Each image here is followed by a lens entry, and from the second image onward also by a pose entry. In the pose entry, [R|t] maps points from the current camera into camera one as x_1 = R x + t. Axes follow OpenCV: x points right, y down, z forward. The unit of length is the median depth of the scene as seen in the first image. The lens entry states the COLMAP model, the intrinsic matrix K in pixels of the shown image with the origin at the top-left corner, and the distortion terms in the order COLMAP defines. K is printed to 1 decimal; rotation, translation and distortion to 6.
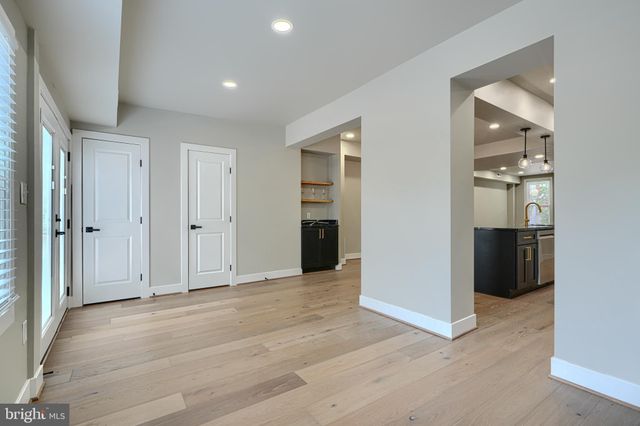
lens RADIAL K [[290.7, 0, 320.0], [0, 290.7, 213.0], [0, 0, 1]] dist [0.001056, 0.000579]
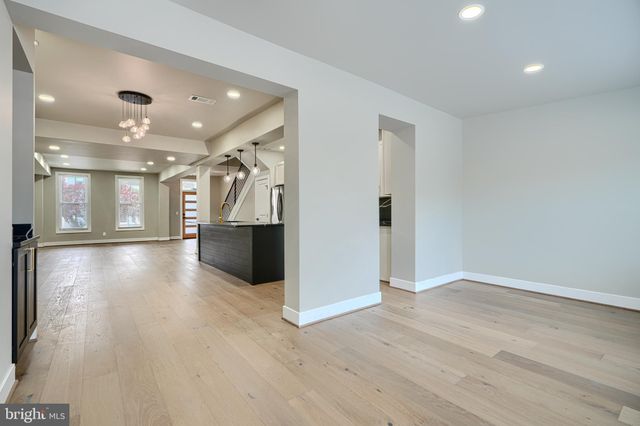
lens RADIAL K [[290.7, 0, 320.0], [0, 290.7, 213.0], [0, 0, 1]] dist [0.001056, 0.000579]
pose [[-0.059076, 0.005171, 0.998240, -0.868849], [-0.007829, 0.999953, -0.005643, 0.018144], [-0.998223, -0.008149, -0.059033, 1.308569]]
